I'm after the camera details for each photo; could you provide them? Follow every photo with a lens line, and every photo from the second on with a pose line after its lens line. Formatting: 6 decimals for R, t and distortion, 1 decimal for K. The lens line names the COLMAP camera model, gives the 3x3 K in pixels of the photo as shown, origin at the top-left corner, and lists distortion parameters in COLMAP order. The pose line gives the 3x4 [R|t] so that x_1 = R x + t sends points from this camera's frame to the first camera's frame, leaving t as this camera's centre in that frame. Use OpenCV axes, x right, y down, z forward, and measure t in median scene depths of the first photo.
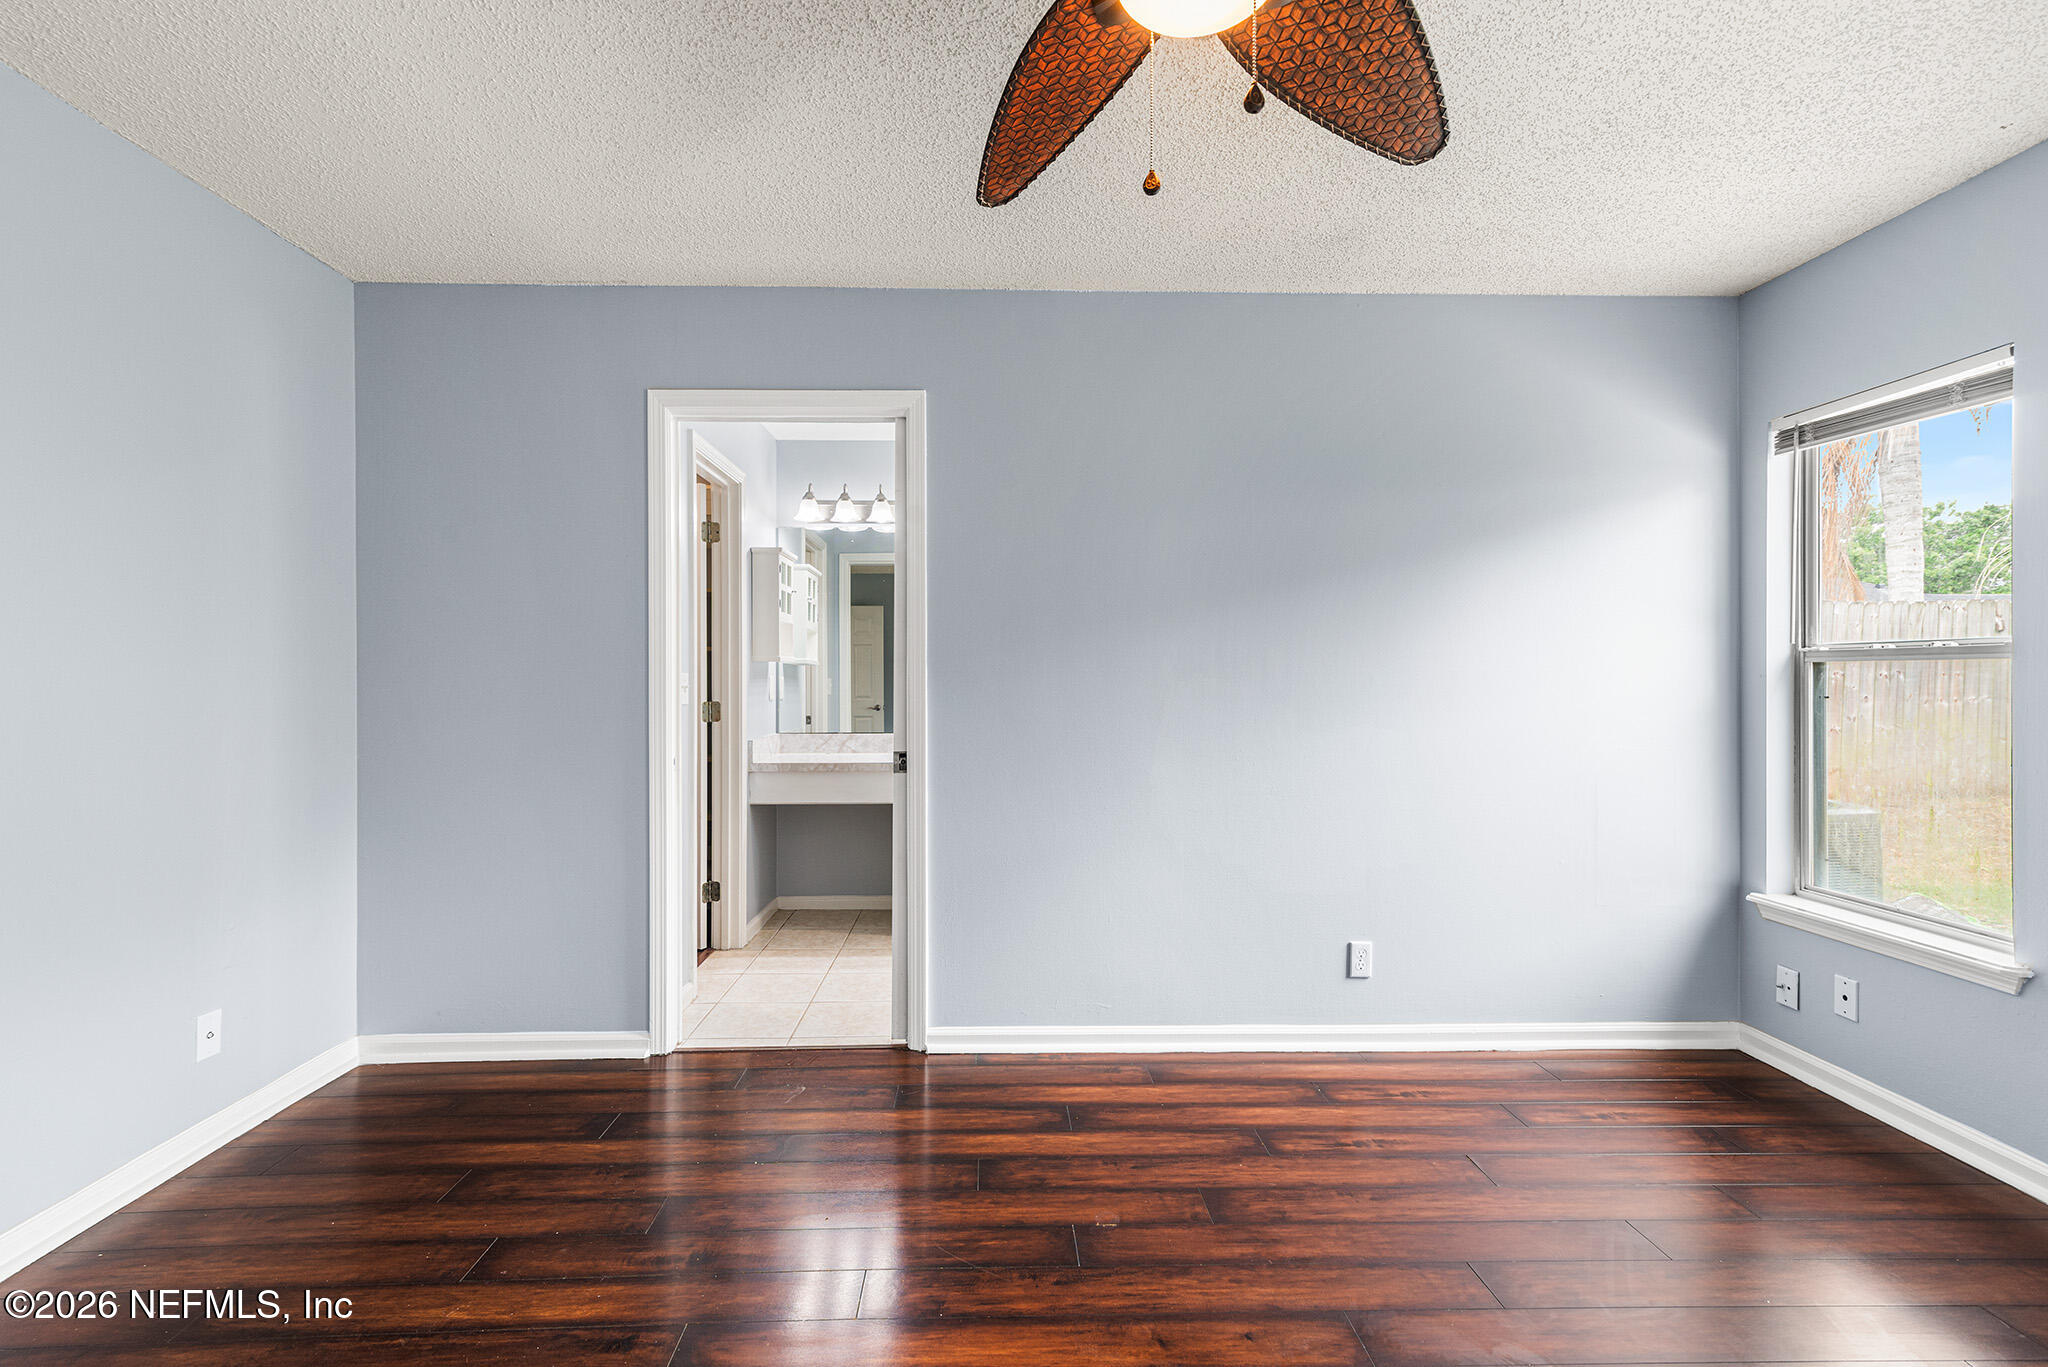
lens RADIAL K [[948.5, 0, 855.3], [0, 948.5, 659.4], [0, 0, 1]] dist [0.019898, -0.000791]
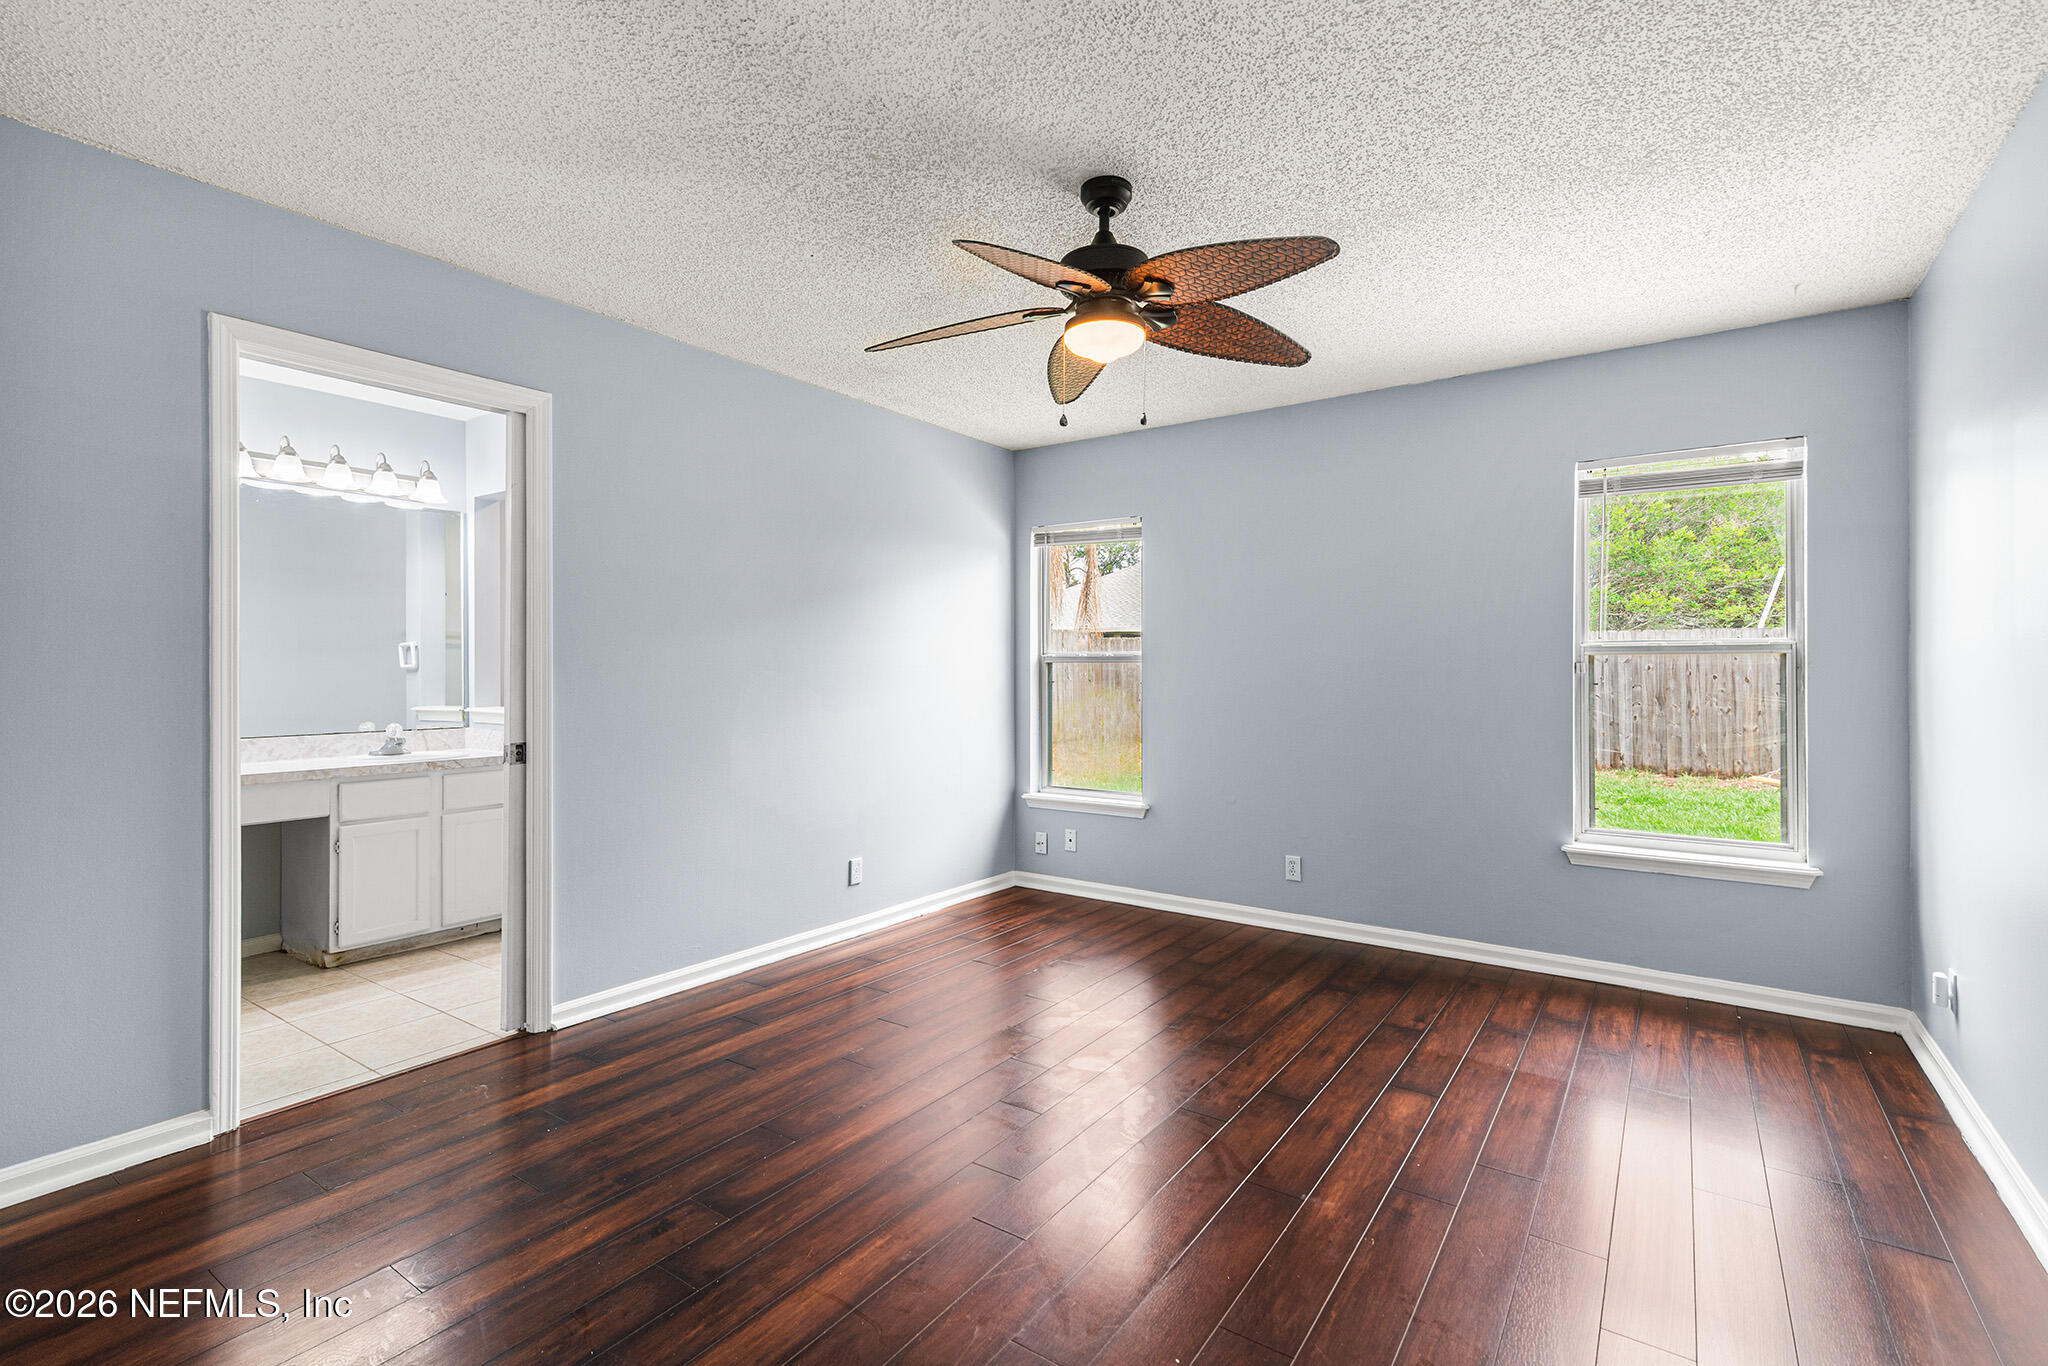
lens RADIAL K [[932.9, 0, 1024.5], [0, 932.9, 677.3], [0, 0, 1]] dist [0.012987, -0.000941]
pose [[0.605366, -0.004460, 0.795934, -0.431729], [-0.021556, 0.999526, 0.021995, -0.009768], [-0.795655, -0.030472, 0.604983, -0.027546]]
